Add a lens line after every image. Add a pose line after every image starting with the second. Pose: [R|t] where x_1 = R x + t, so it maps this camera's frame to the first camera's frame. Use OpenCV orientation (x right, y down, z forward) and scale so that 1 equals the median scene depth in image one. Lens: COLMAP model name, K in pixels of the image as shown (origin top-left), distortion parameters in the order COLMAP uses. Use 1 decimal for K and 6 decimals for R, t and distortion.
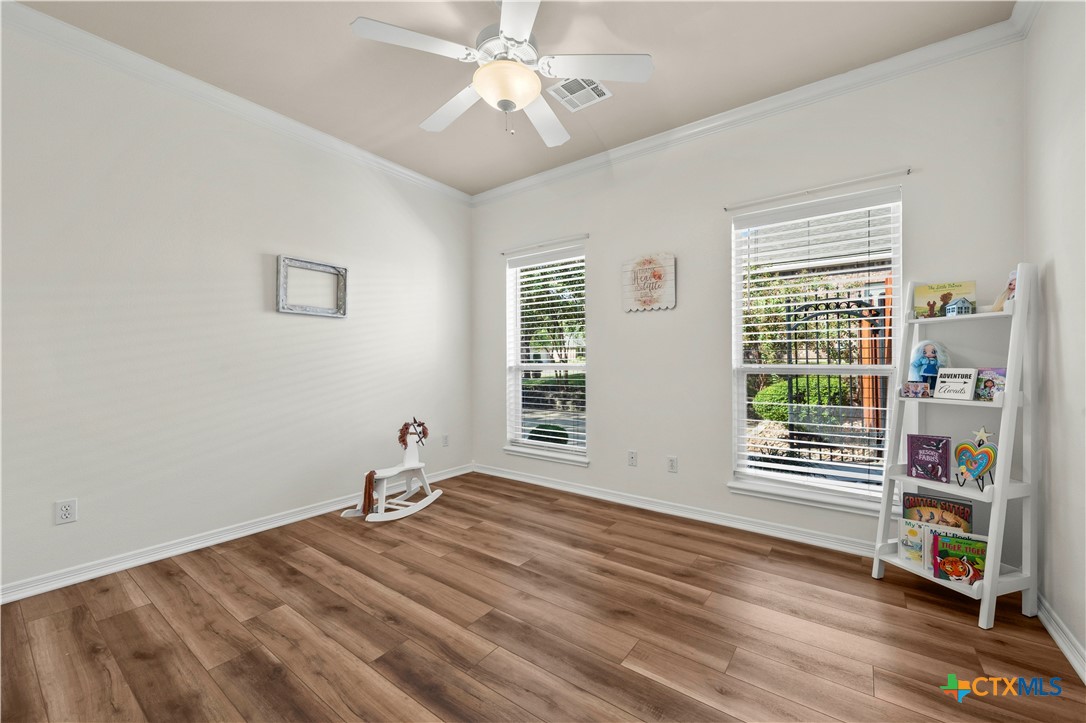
lens RADIAL K [[429.2, 0, 562.7], [0, 429.2, 361.7], [0, 0, 1]] dist [0.001408, -0.000731]
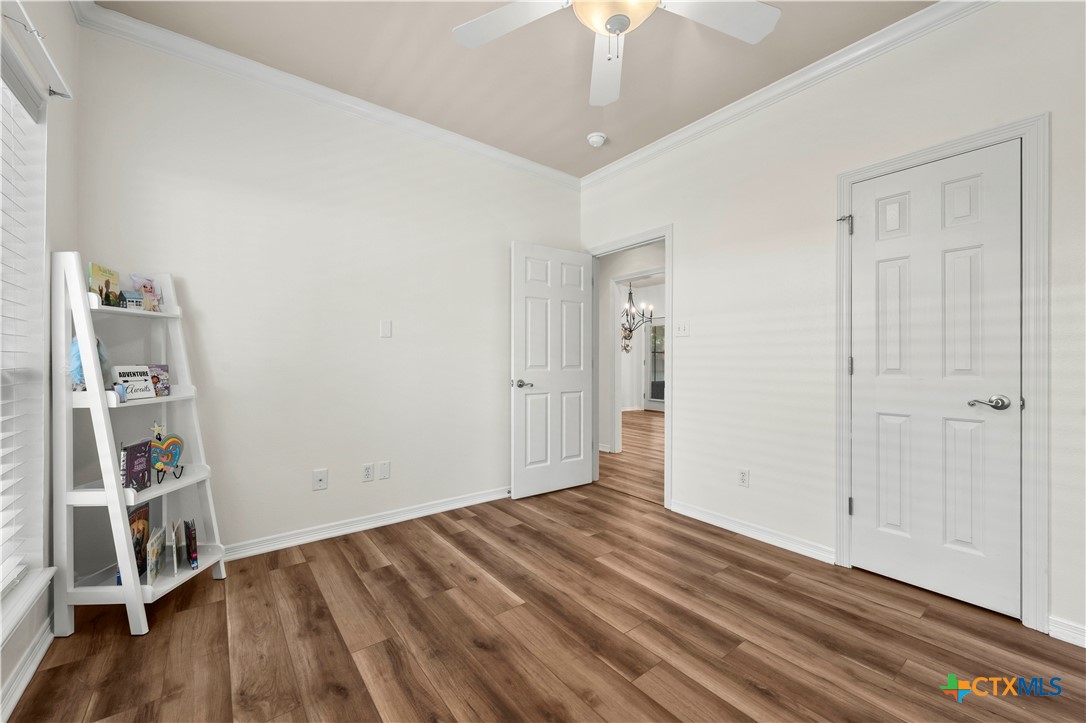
lens RADIAL K [[429.2, 0, 548.9], [0, 429.2, 361.1], [0, 0, 1]] dist [0.001408, -0.000731]
pose [[-0.954684, -0.001307, 0.297618, -0.261784], [-0.002174, 0.999994, -0.002583, 0.006305], [-0.297613, -0.003113, -0.954682, 1.893806]]
